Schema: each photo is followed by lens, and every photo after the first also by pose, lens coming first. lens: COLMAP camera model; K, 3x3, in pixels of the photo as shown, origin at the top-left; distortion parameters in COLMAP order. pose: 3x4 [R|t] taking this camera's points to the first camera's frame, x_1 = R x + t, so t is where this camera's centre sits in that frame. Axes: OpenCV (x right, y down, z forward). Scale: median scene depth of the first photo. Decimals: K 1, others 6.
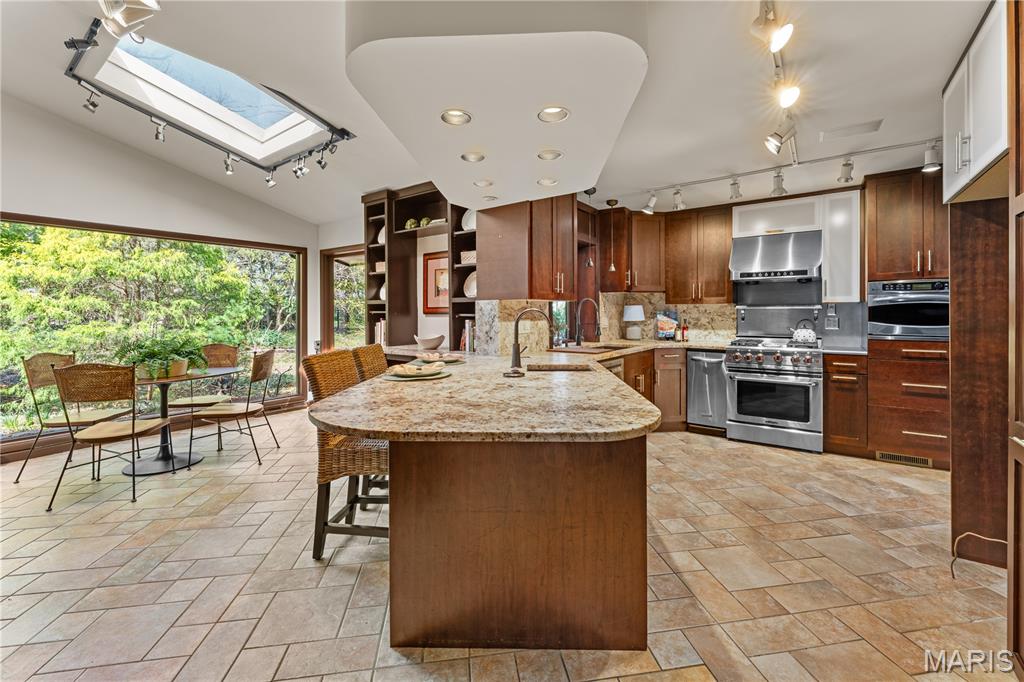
lens RADIAL K [[422.6, 0, 515.5], [0, 422.6, 312.4], [0, 0, 1]] dist [-0.000470, -0.000059]
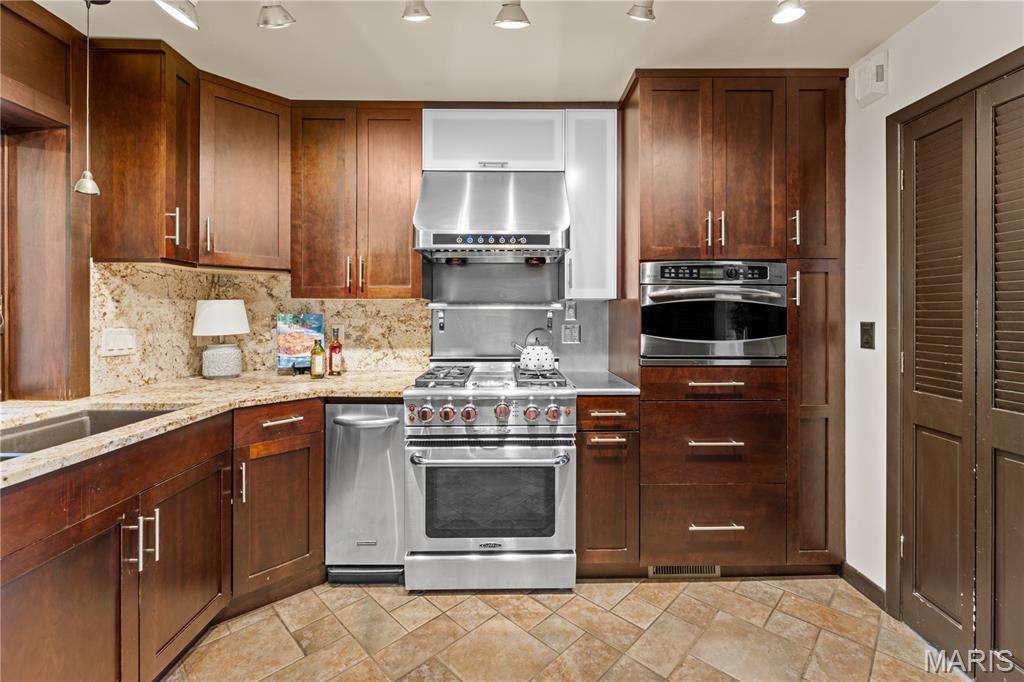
lens RADIAL K [[434.1, 0, 515.4], [0, 434.1, 312.8], [0, 0, 1]] dist [0.000520, -0.000042]
pose [[0.801620, 0.002676, 0.597828, 0.317806], [-0.002202, 0.999996, -0.001524, -0.003703], [-0.597830, -0.000094, 0.801623, 0.559658]]
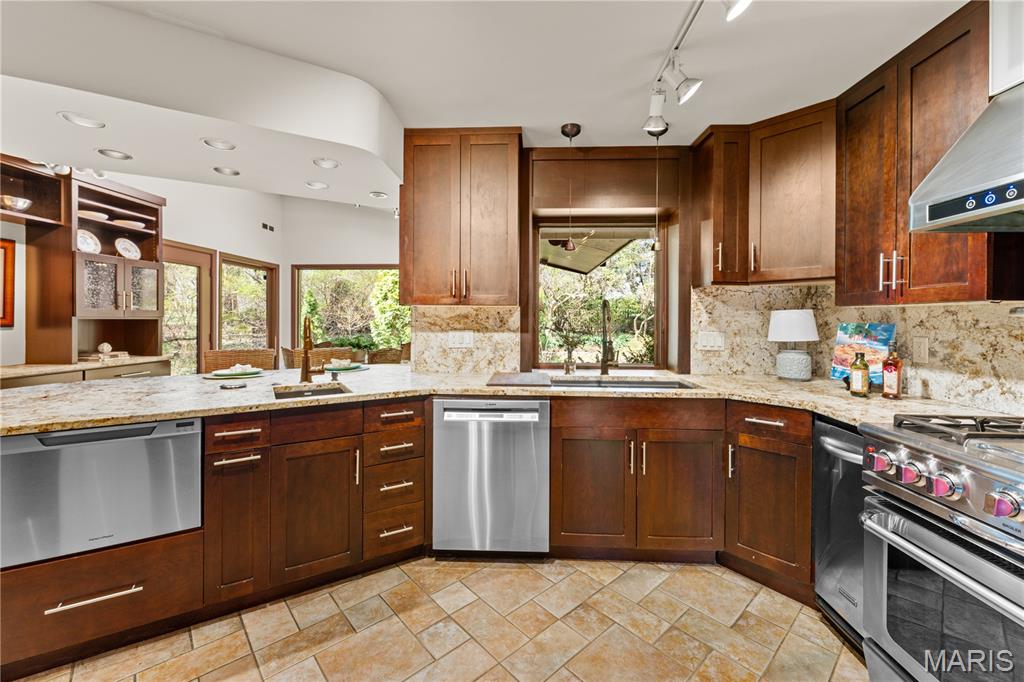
lens RADIAL K [[415.7, 0, 514.1], [0, 415.7, 322.3], [0, 0, 1]] dist [-0.000915, -0.000135]
pose [[0.554128, 0.010927, -0.832360, 0.631392], [-0.006586, 0.999940, 0.008743, -0.005413], [0.832405, 0.000637, 0.554167, 0.571612]]
